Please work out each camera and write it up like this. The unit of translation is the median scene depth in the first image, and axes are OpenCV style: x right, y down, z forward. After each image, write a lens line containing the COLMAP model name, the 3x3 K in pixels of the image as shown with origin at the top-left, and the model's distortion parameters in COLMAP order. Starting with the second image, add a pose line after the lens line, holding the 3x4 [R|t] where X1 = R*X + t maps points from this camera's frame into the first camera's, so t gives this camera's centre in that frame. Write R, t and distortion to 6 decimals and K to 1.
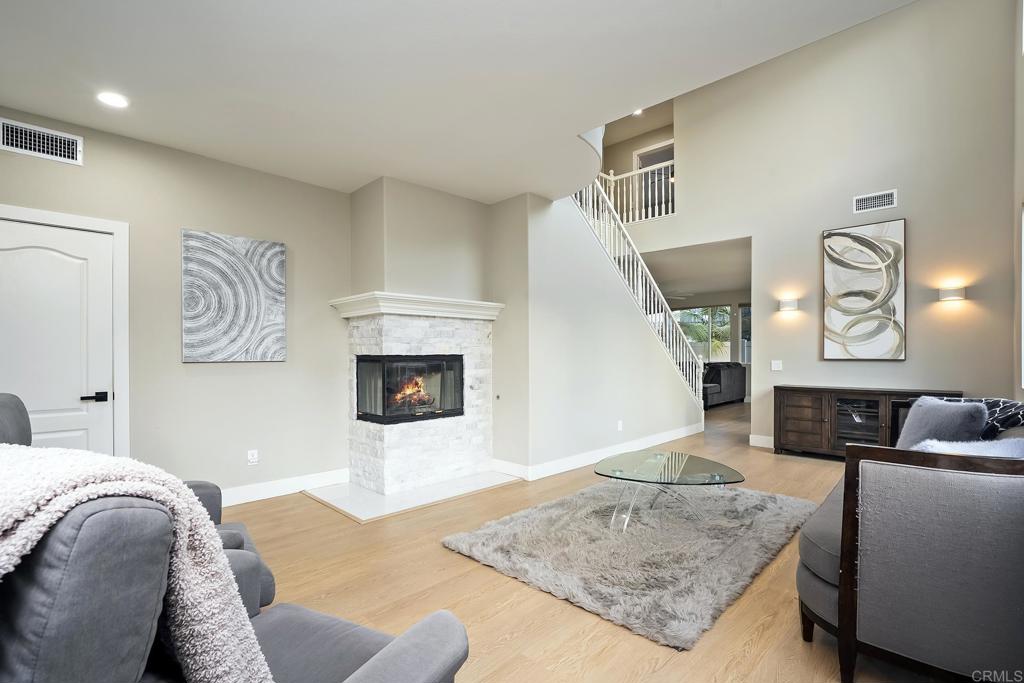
lens RADIAL K [[473.3, 0, 512.6], [0, 473.3, 357.1], [0, 0, 1]] dist [-0.035959, 0.009357]
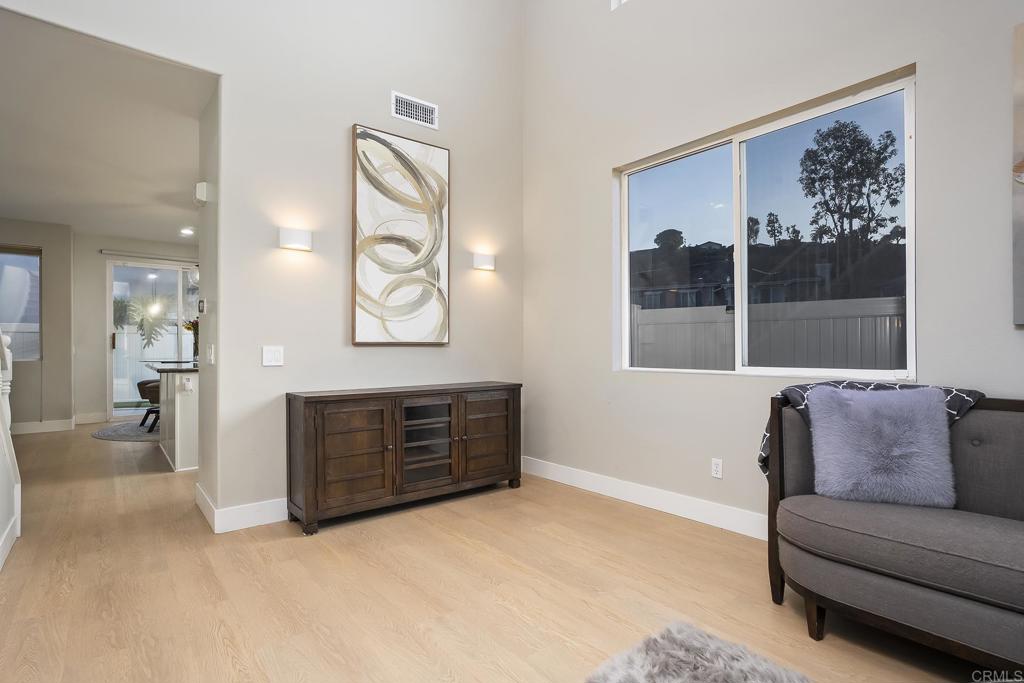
lens RADIAL K [[505.2, 0, 494.8], [0, 505.2, 342.6], [0, 0, 1]] dist [-0.019587, 0.007365]
pose [[0.120493, 0.013053, 0.992628, 0.069222], [0.010994, 0.999835, -0.014483, 0.016693], [-0.992653, 0.012658, 0.120329, 0.818247]]
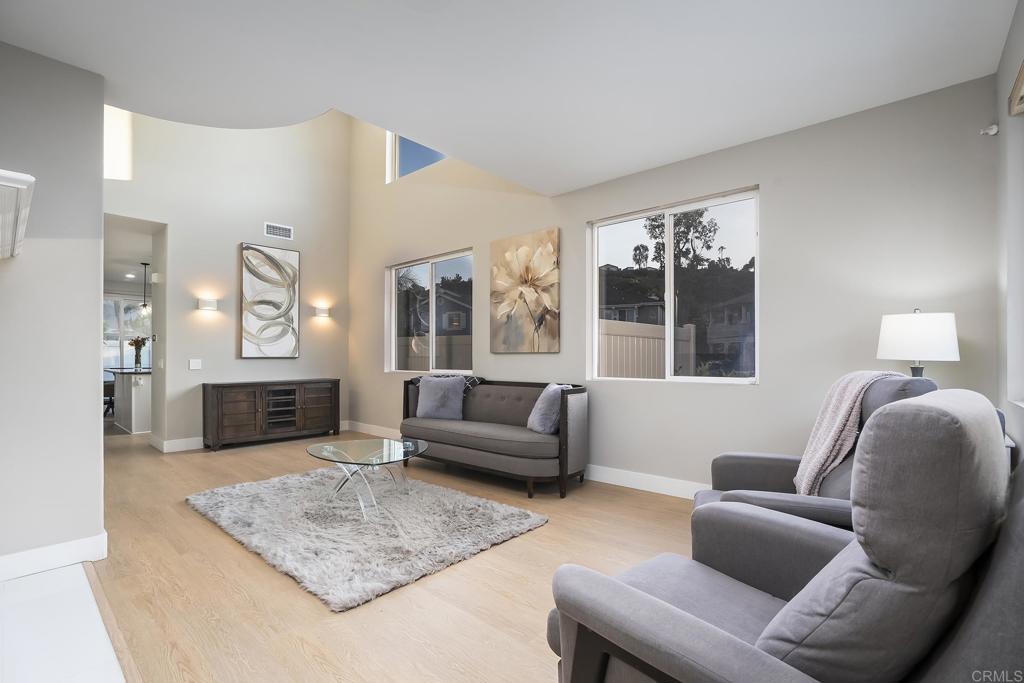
lens RADIAL K [[473.3, 0, 503.8], [0, 473.3, 353.3], [0, 0, 1]] dist [-0.035959, 0.009357]
pose [[-0.048661, 0.007385, 0.998788, -0.519849], [0.009771, 0.999928, -0.006917, 0.008951], [-0.998768, 0.009422, -0.048730, 0.469601]]
